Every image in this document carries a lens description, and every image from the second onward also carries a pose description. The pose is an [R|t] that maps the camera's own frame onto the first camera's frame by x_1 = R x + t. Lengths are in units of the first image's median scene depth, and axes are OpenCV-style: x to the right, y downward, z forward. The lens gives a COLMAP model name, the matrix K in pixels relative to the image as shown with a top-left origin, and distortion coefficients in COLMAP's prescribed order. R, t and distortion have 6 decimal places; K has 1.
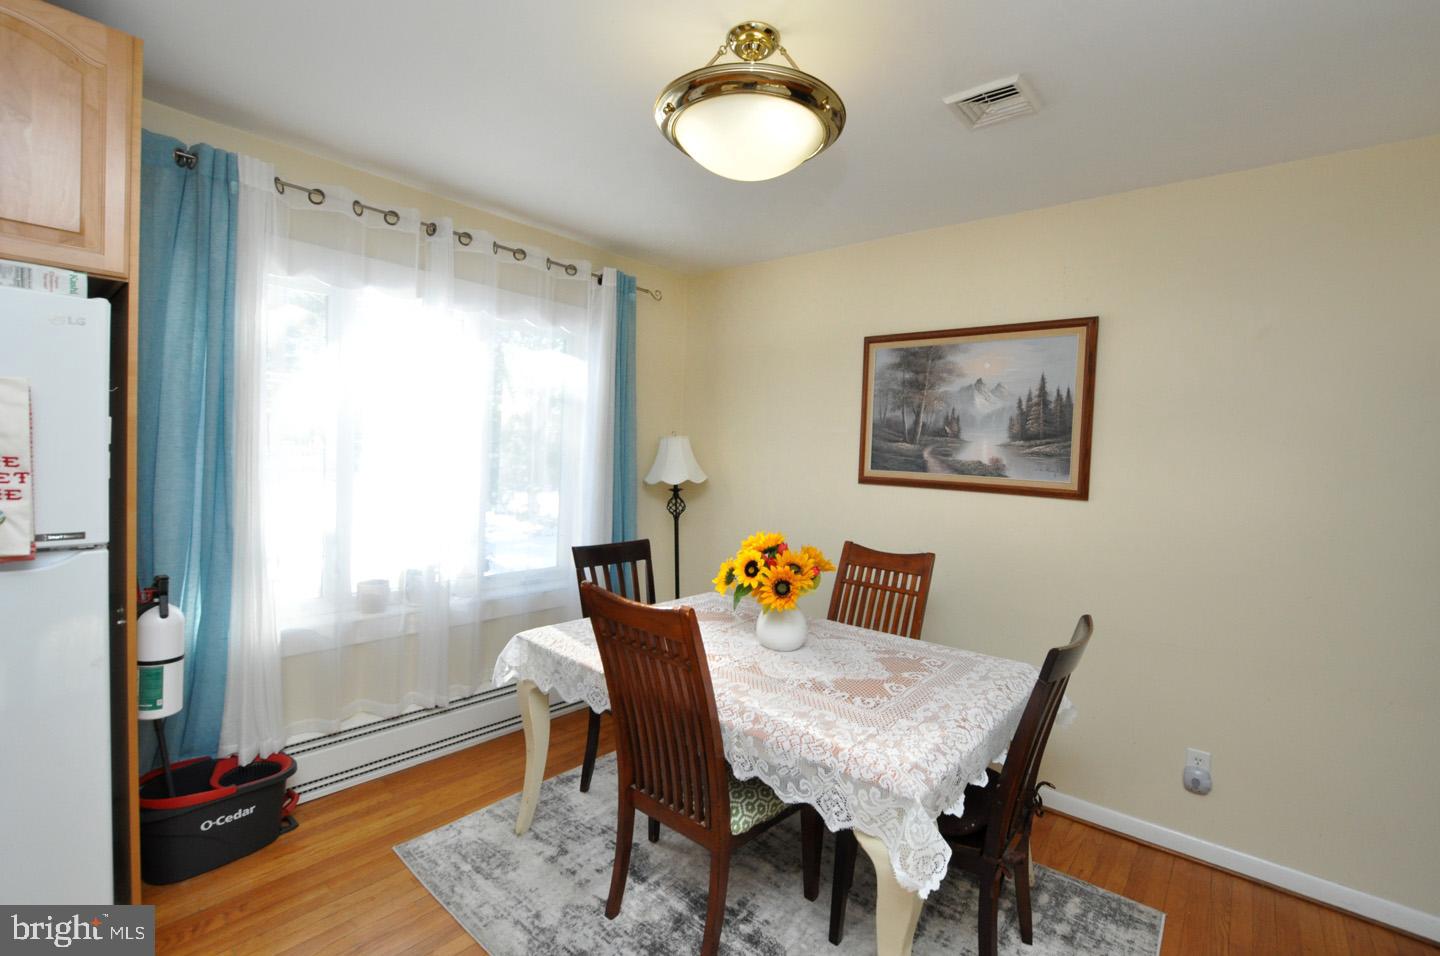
lens RADIAL K [[631.8, 0, 722.7], [0, 631.8, 479.0], [0, 0, 1]] dist [-0.035020, 0.005400]
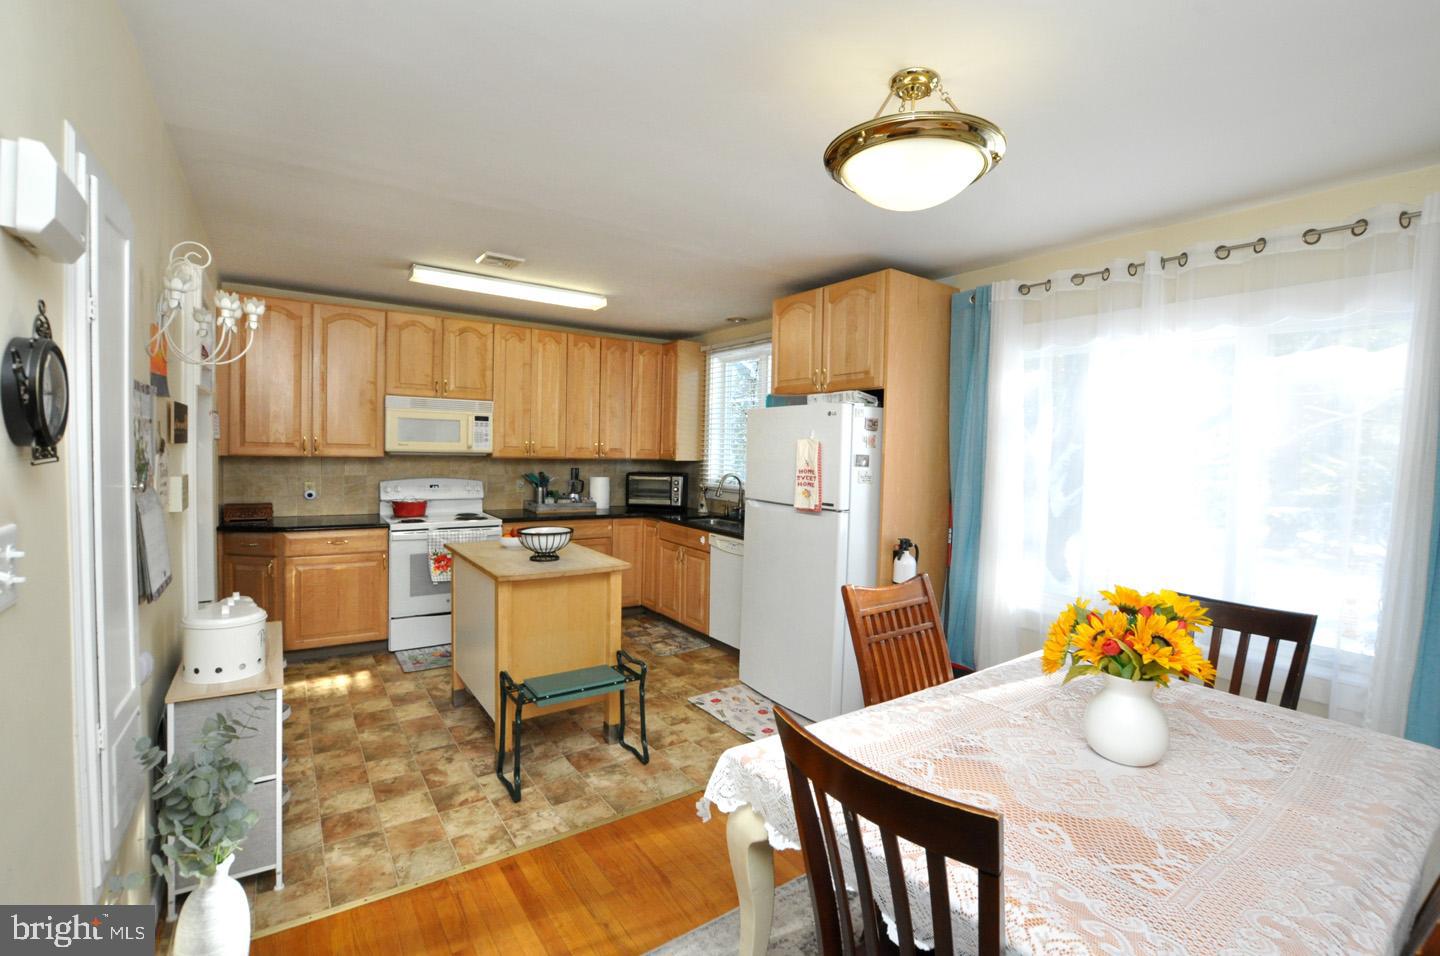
lens RADIAL K [[631.8, 0, 725.7], [0, 631.8, 473.7], [0, 0, 1]] dist [-0.035020, 0.005400]
pose [[-0.239817, -0.011544, -0.970749, 0.701809], [-0.081776, 0.996616, 0.008351, -0.006464], [0.967368, 0.081386, -0.239950, 0.595822]]
